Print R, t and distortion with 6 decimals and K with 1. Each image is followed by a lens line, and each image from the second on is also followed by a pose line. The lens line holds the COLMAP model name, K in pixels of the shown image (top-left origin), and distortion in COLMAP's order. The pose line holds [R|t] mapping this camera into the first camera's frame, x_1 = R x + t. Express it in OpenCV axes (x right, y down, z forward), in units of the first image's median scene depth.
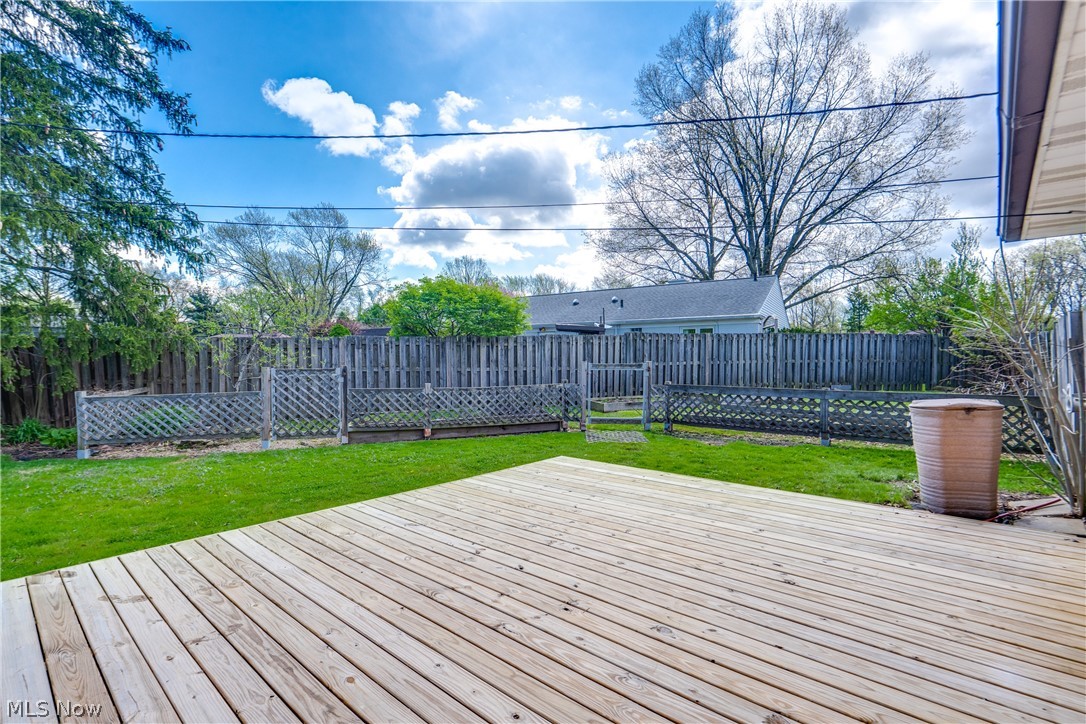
lens RADIAL K [[493.4, 0, 541.1], [0, 493.4, 365.7], [0, 0, 1]] dist [-0.002607, 0.000096]
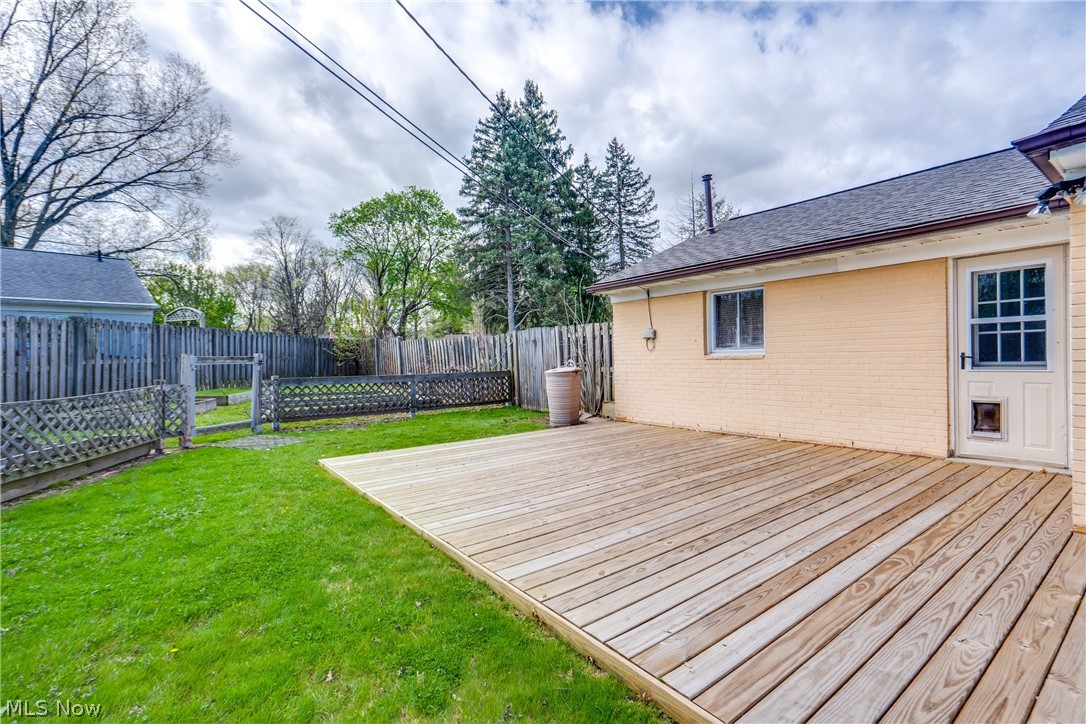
lens RADIAL K [[512.0, 0, 543.0], [0, 512.0, 362.0], [0, 0, 1]] dist [-0.002031, 0.000535]
pose [[0.189117, -0.011030, 0.981893, -0.567896], [0.028129, 0.999587, 0.005811, 0.015265], [-0.981552, 0.026521, 0.189349, 0.342355]]
